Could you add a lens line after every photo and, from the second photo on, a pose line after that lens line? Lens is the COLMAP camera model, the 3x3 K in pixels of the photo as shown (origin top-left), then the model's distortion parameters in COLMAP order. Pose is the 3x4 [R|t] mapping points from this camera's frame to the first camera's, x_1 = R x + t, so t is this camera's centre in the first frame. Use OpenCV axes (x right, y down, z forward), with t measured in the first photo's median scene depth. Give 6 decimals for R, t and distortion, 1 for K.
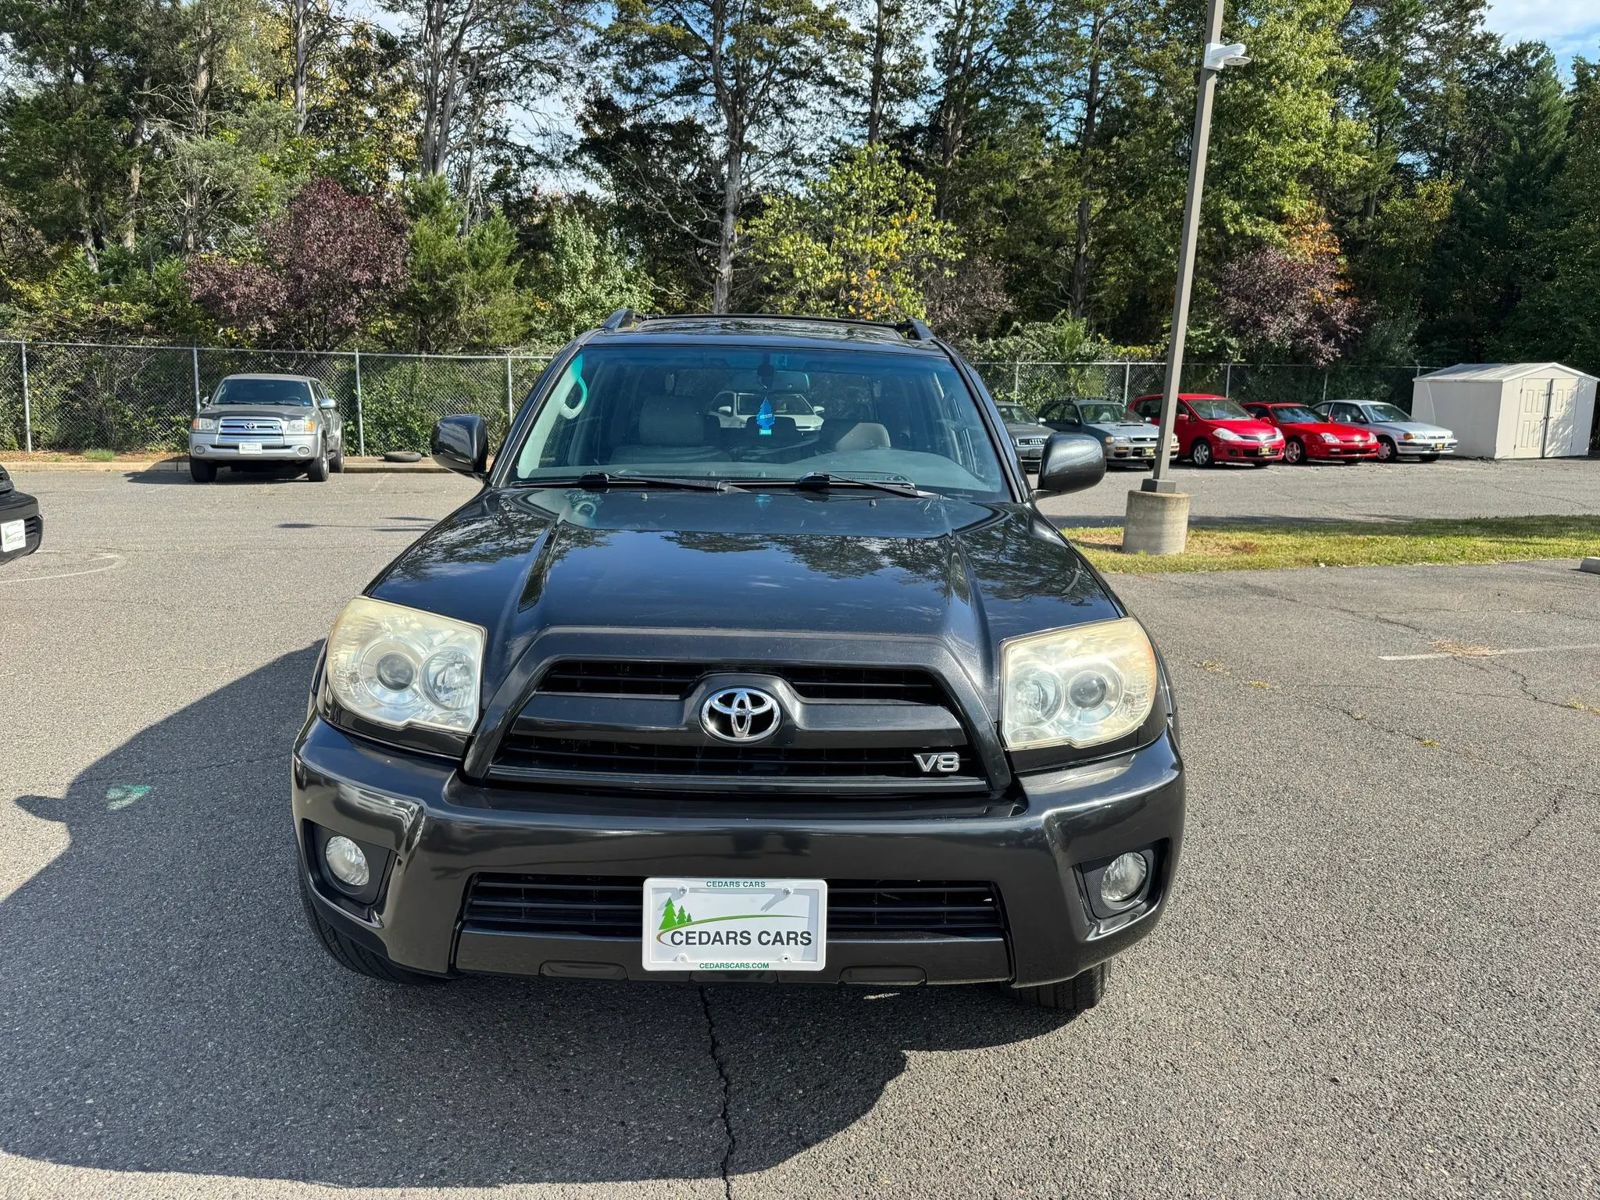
lens RADIAL K [[1133.0, 0, 801.5], [0, 1133.0, 633.5], [0, 0, 1]] dist [0.007877, -0.010926]
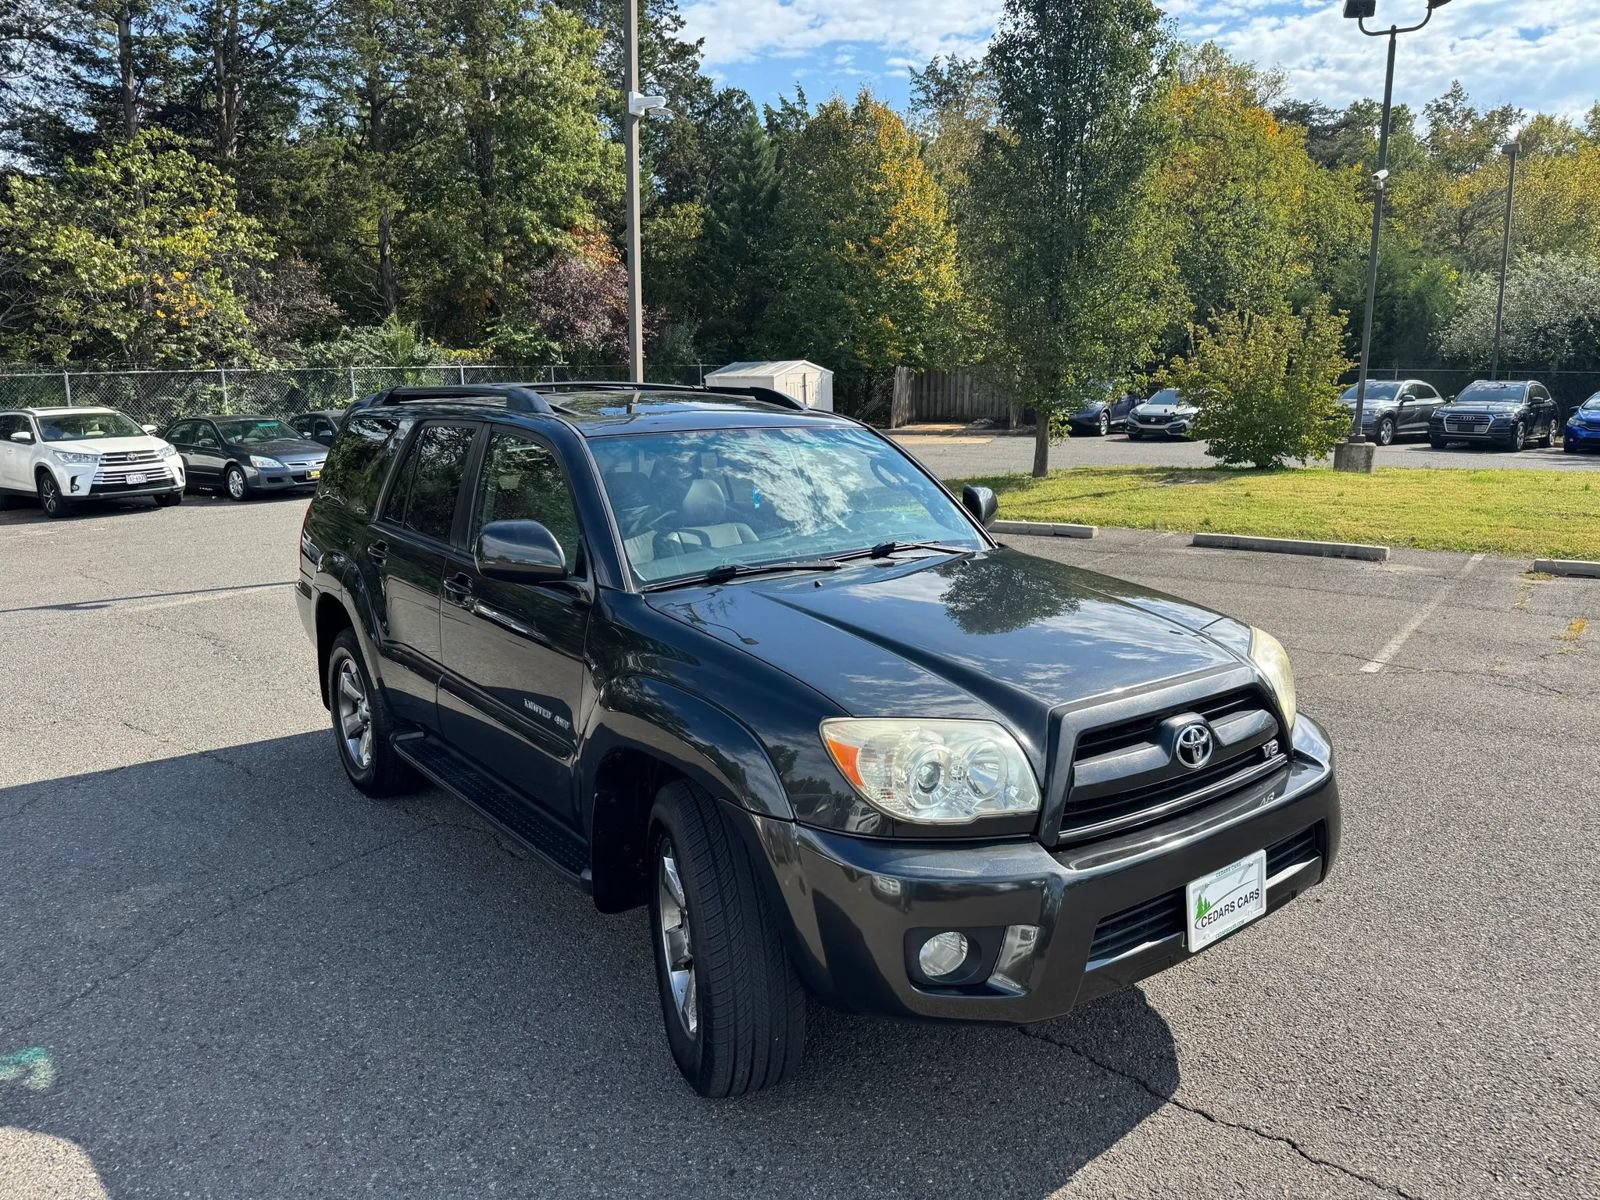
lens RADIAL K [[1130.0, 0, 805.0], [0, 1130.0, 633.5], [0, 0, 1]] dist [0.003420, -0.004741]
pose [[0.807595, -0.157187, 0.568403, -0.099403], [0.153839, 0.986605, 0.054261, -0.017270], [-0.569318, 0.043621, 0.820959, 0.014362]]
